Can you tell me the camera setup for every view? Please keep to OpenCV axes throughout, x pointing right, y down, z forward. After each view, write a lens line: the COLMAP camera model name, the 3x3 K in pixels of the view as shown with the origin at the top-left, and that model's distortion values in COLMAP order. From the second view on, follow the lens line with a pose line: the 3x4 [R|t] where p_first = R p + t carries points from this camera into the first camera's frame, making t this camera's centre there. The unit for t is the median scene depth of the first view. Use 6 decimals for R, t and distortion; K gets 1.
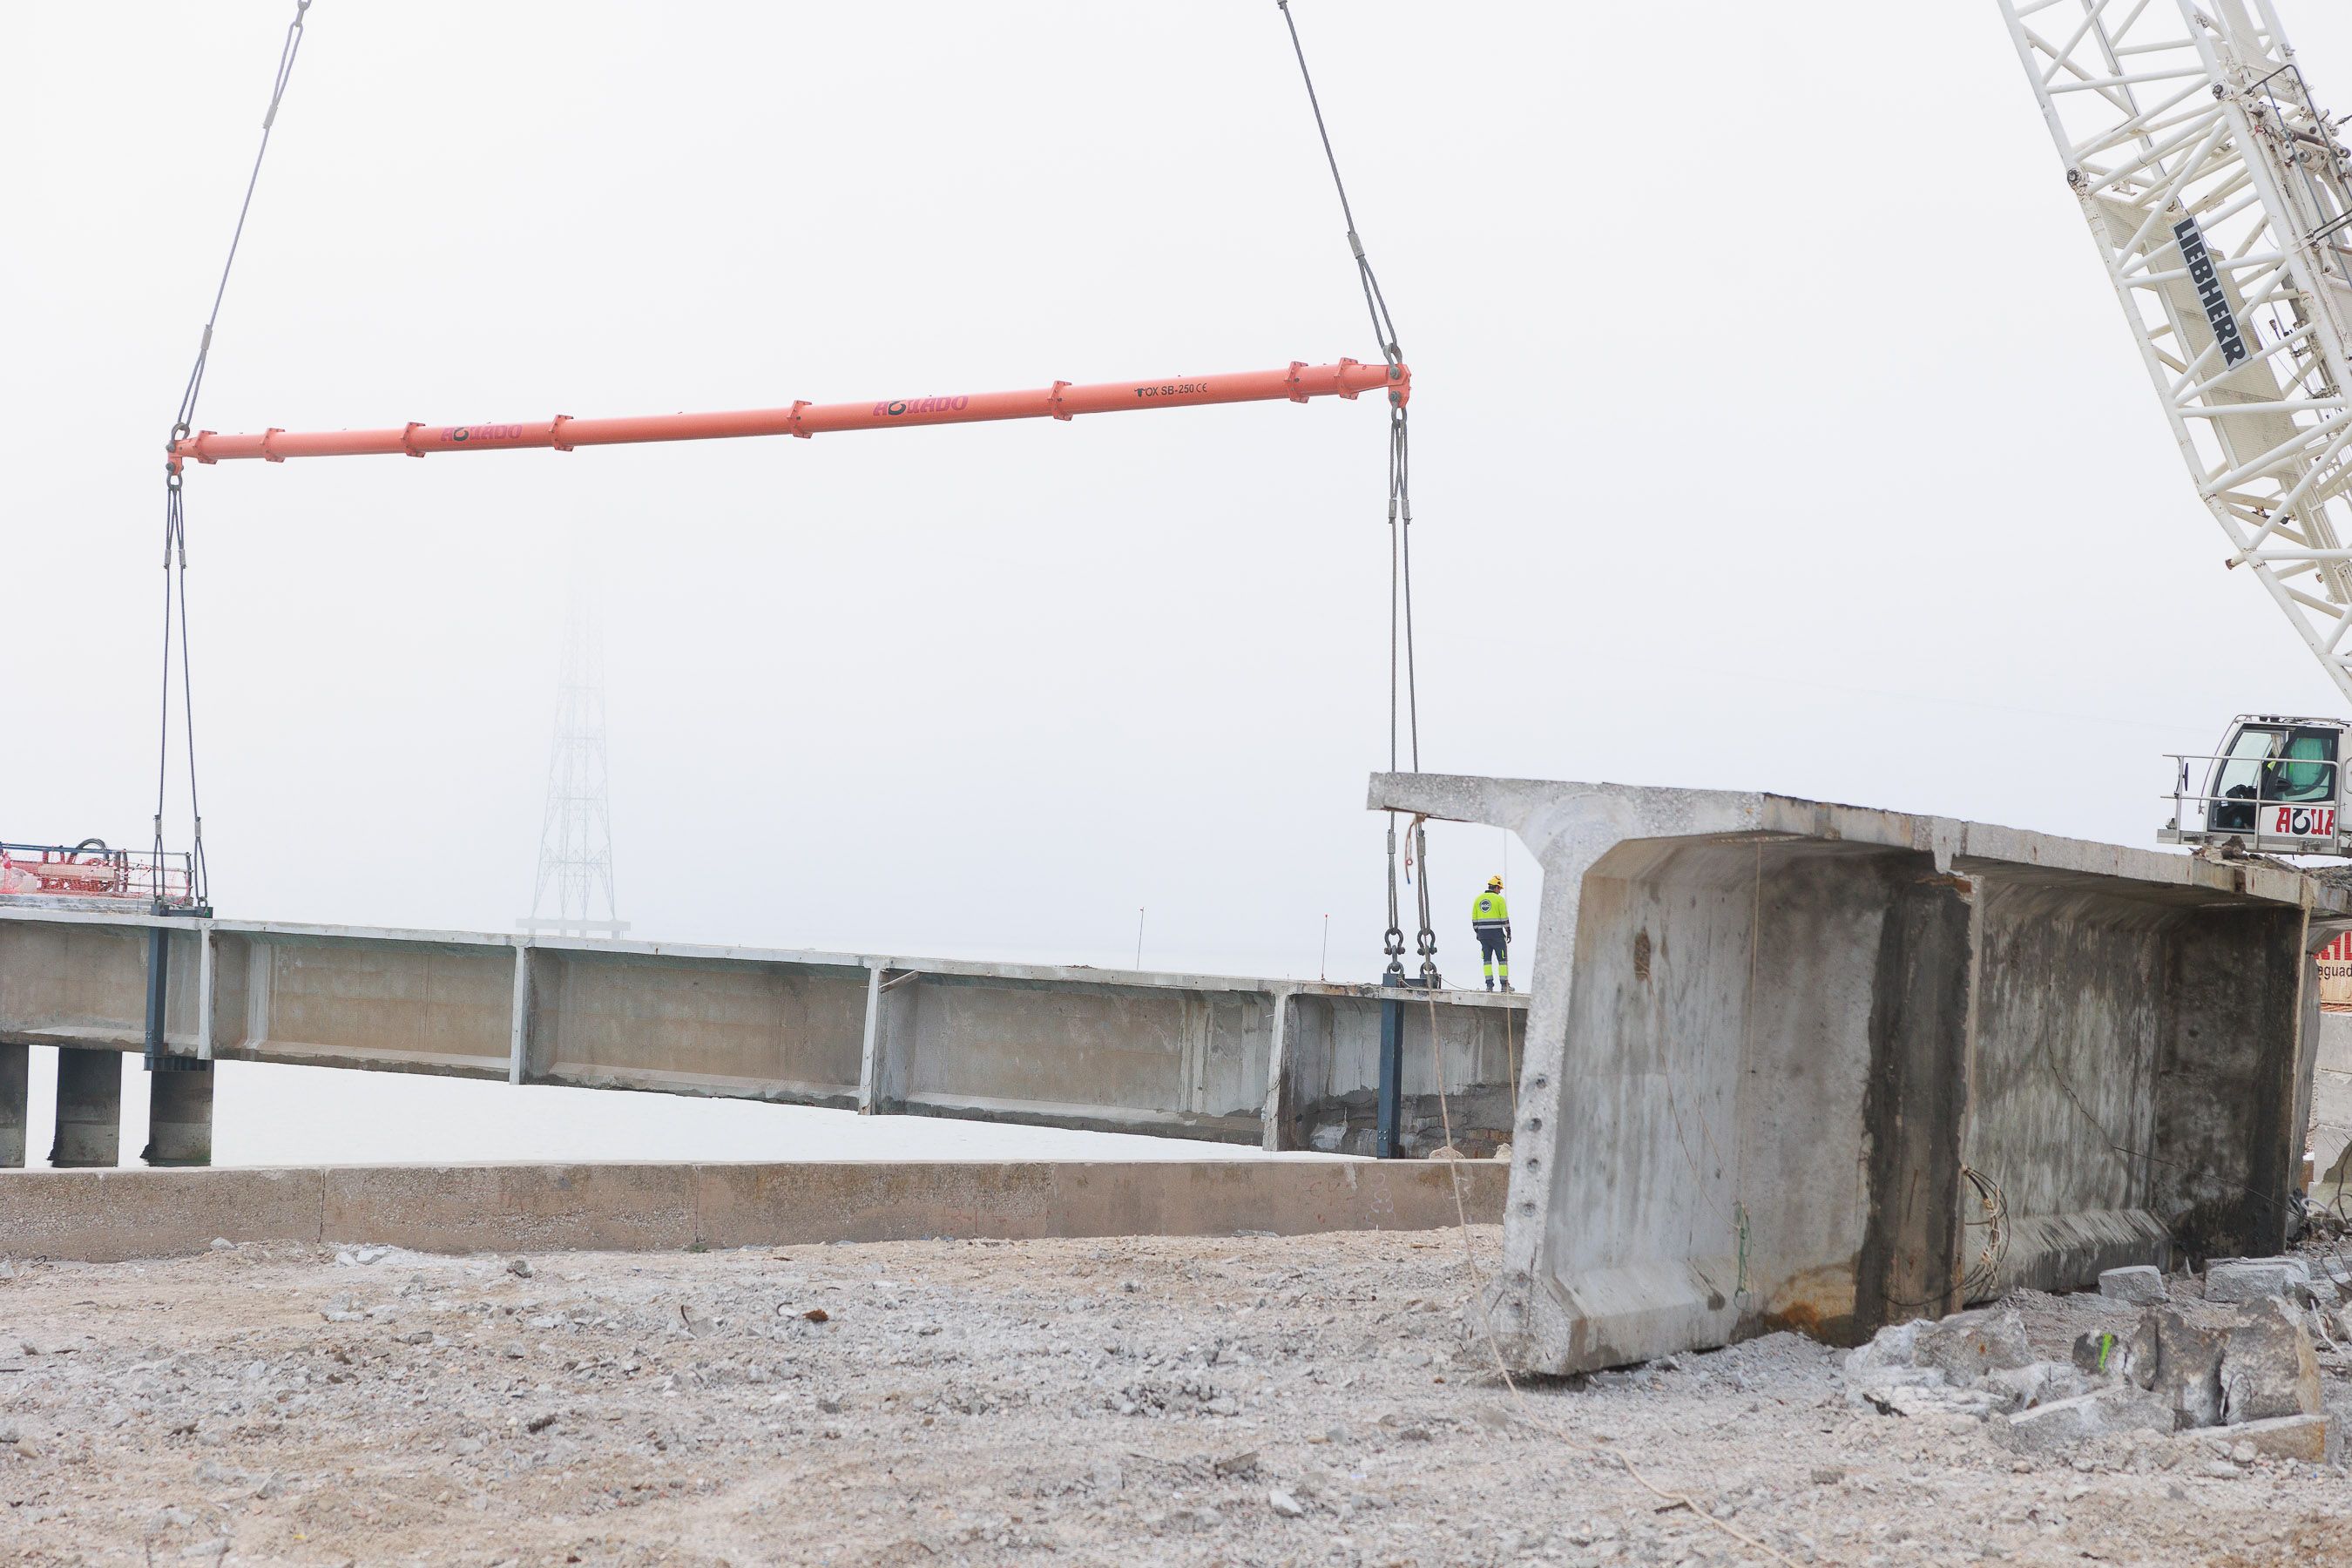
lens RADIAL K [[4581.2, 0, 1179.2], [0, 4581.2, 774.5], [0, 0, 1]] dist [0.041848, 0.013193]
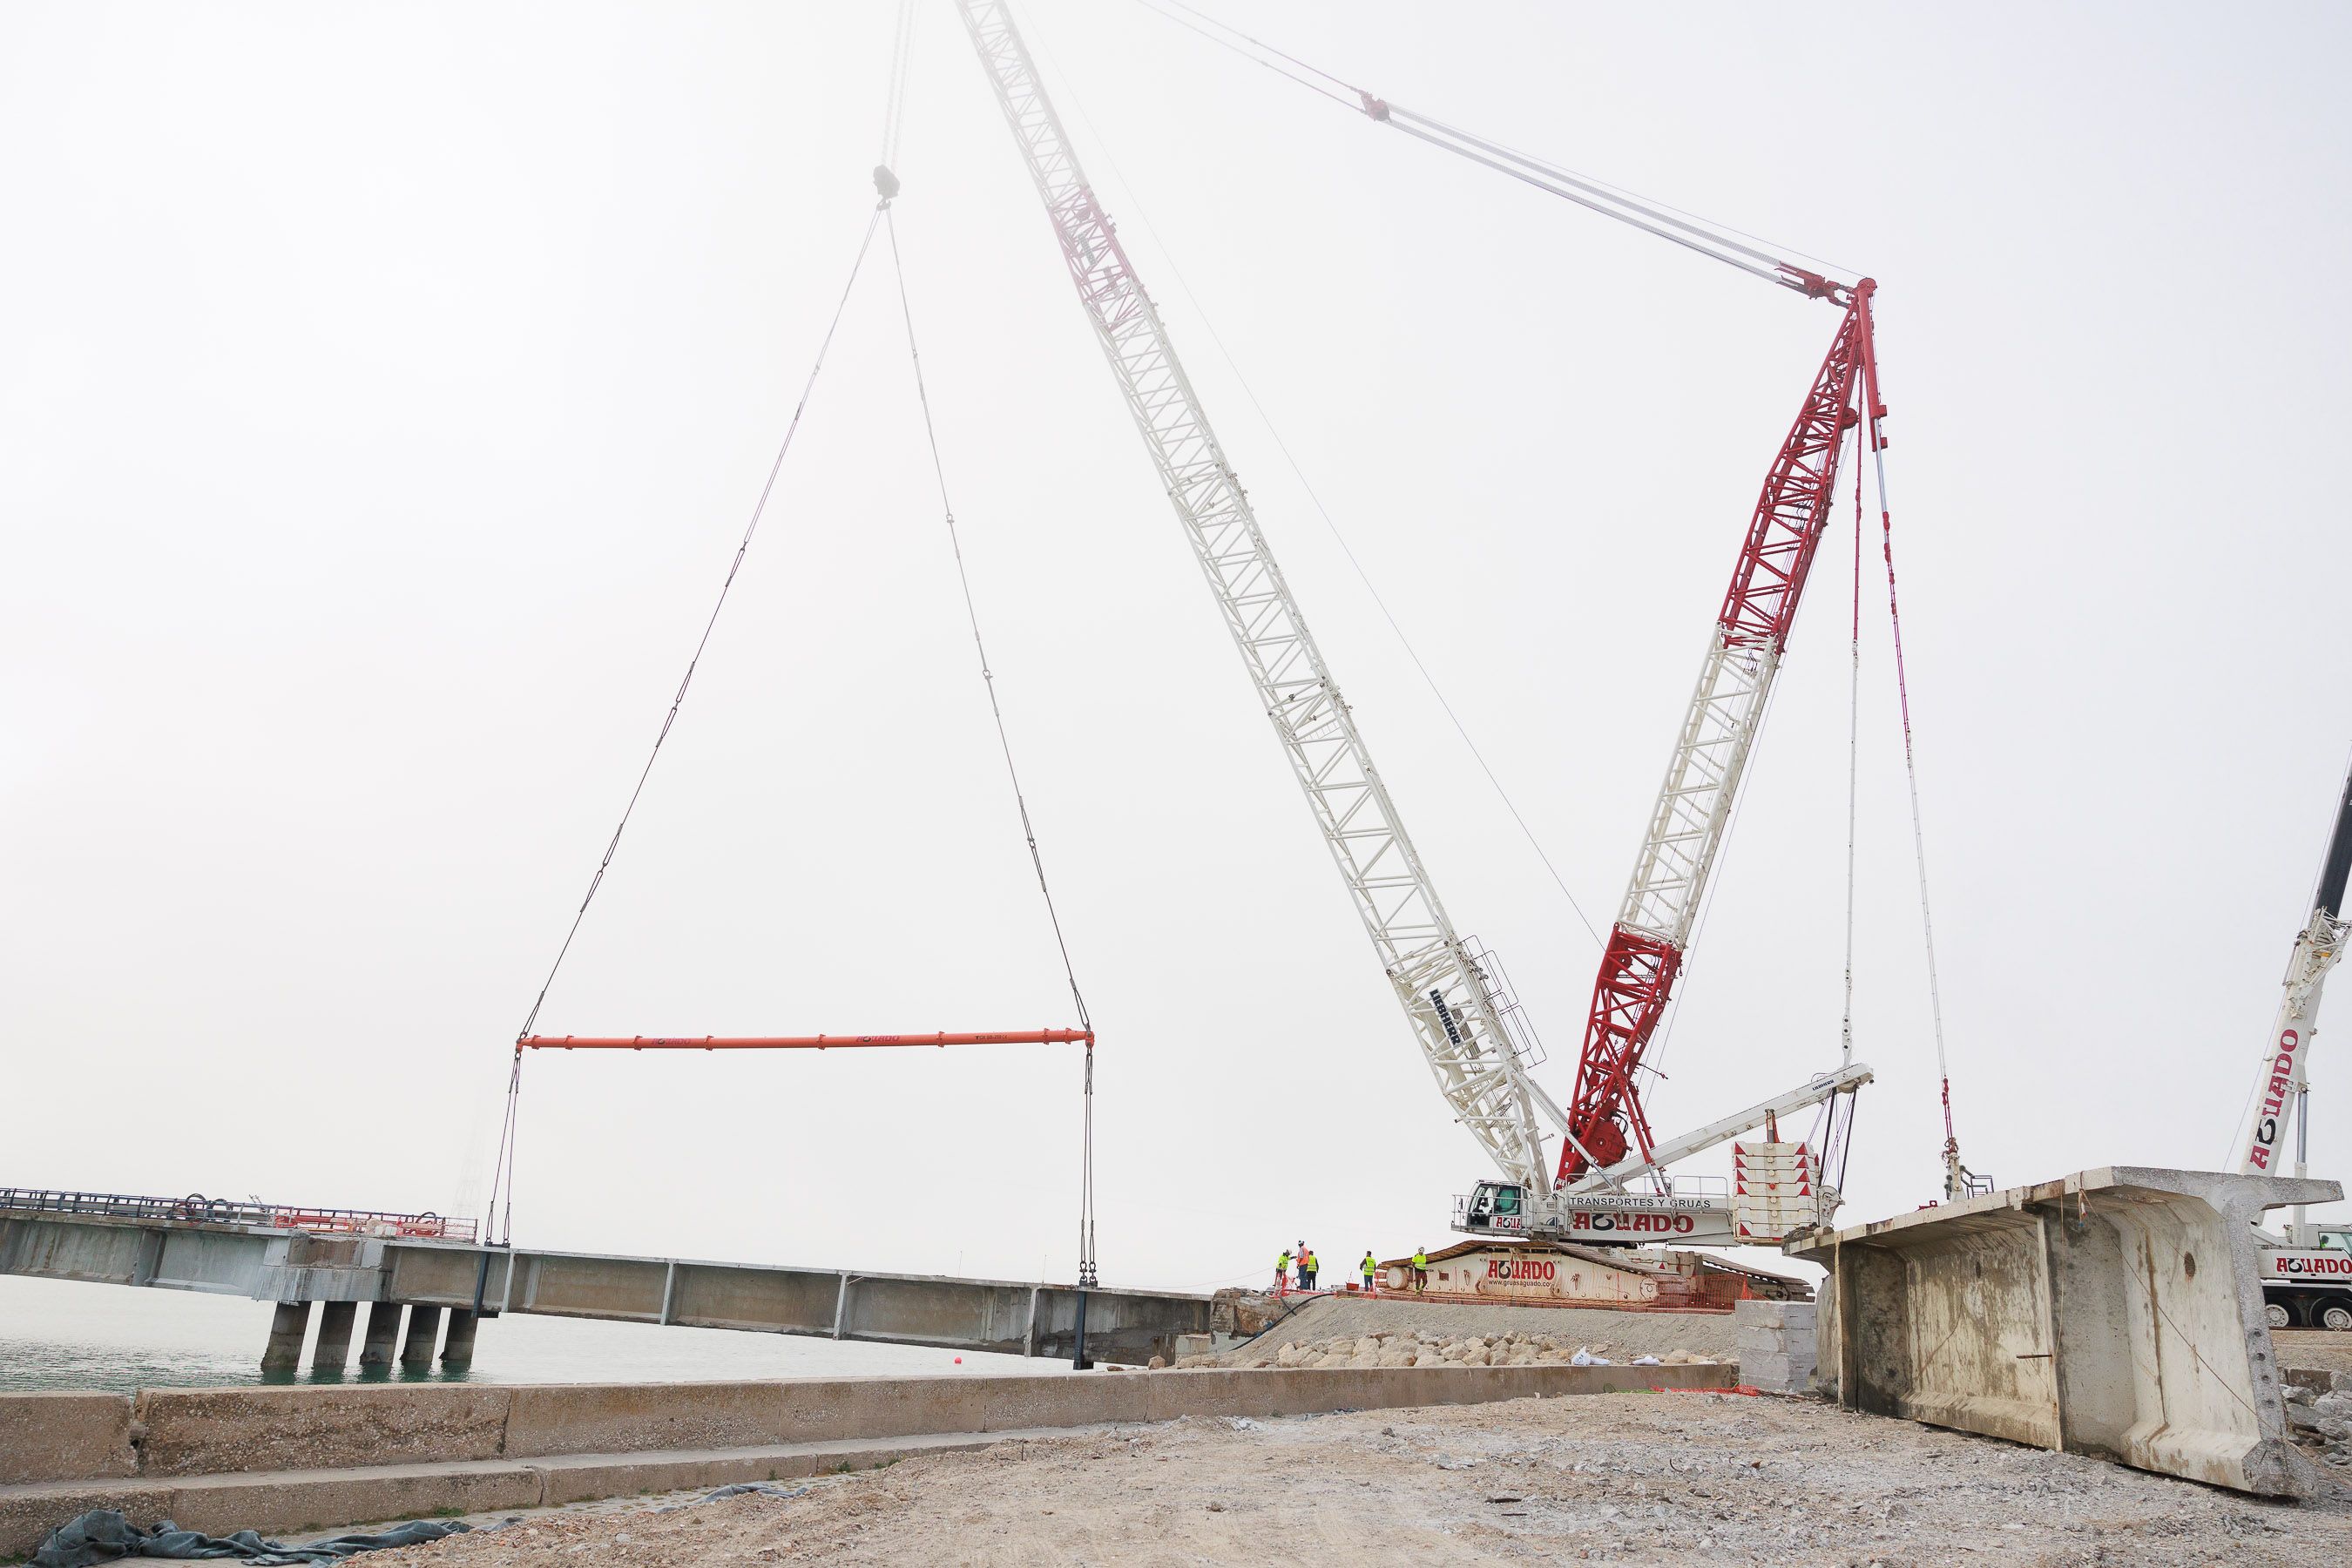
lens RADIAL K [[1586.8, 0, 1172.8], [0, 1586.8, 776.6], [0, 0, 1]] dist [-0.004468, 0.004567]
pose [[0.957393, 0.099907, 0.270955, -0.351752], [-0.024987, 0.963391, -0.266935, 0.019373], [-0.287704, 0.248791, 0.924840, 0.285869]]
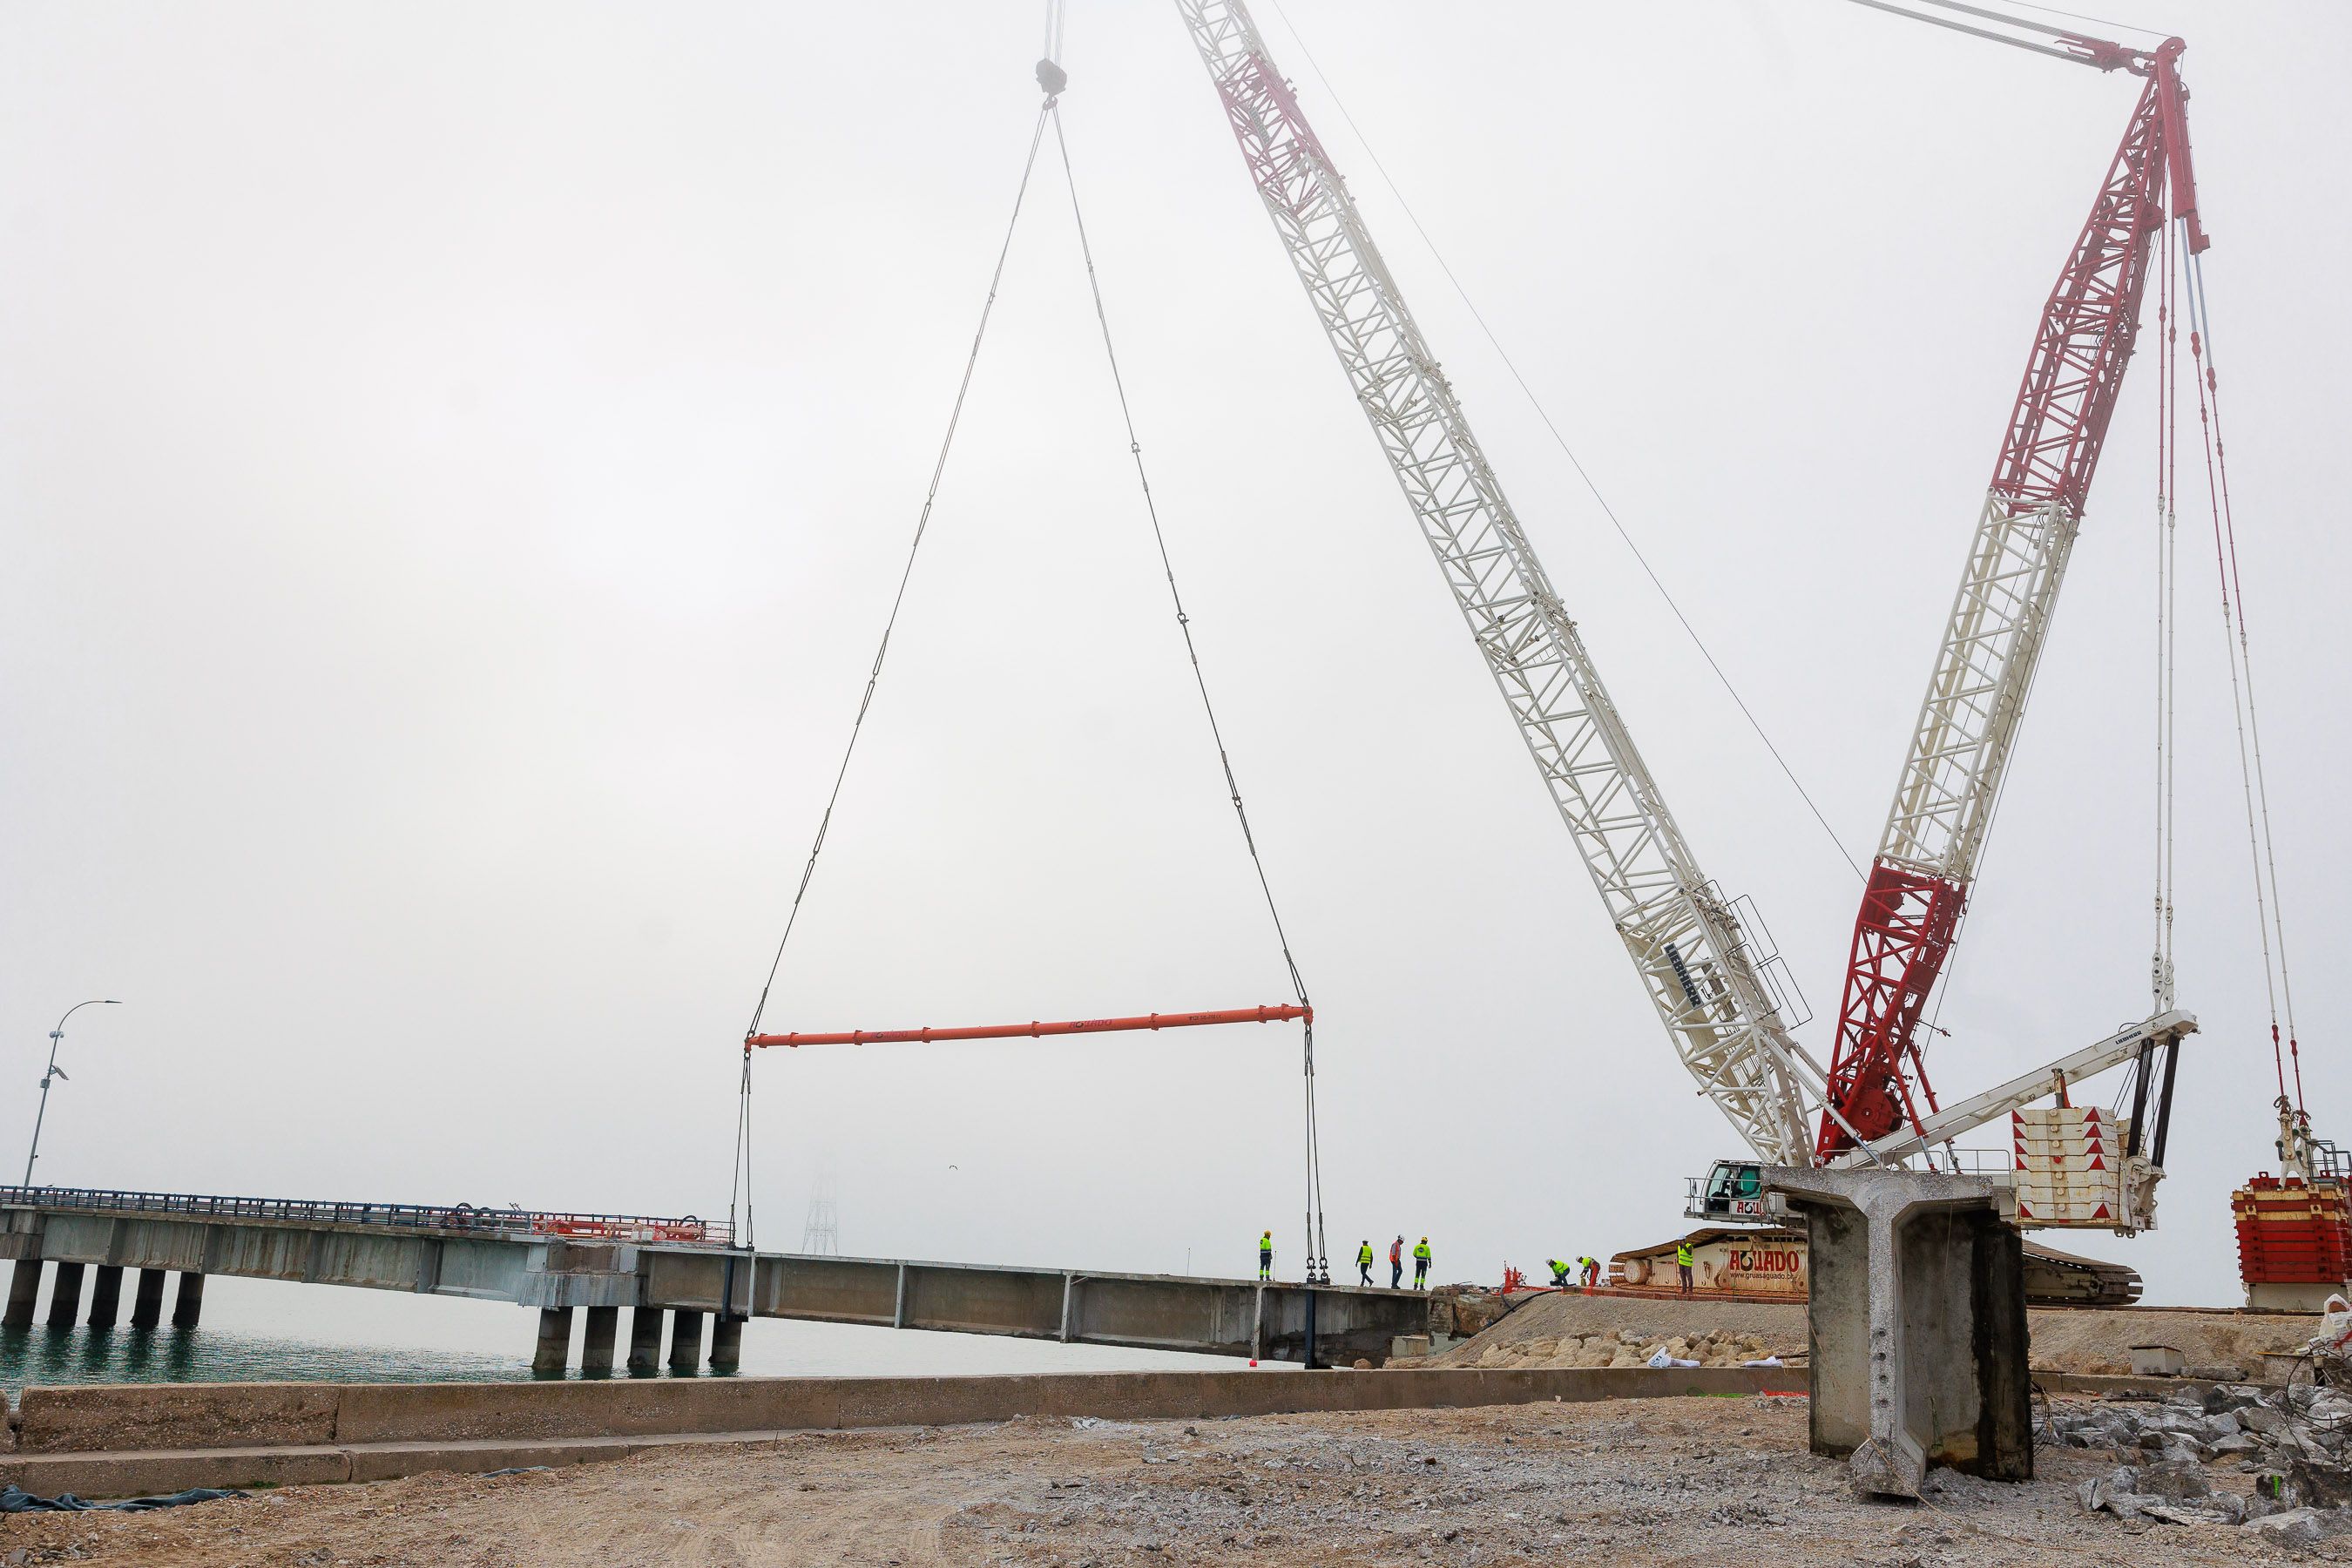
lens RADIAL K [[1856.2, 0, 1176.0], [0, 1856.2, 784.0], [0, 0, 1]] dist [-0.015751, 0.022113]
pose [[0.998195, 0.016629, 0.057703, -0.162383], [-0.003787, 0.976413, -0.215877, 0.007589], [-0.059931, 0.215269, 0.974714, 0.140891]]
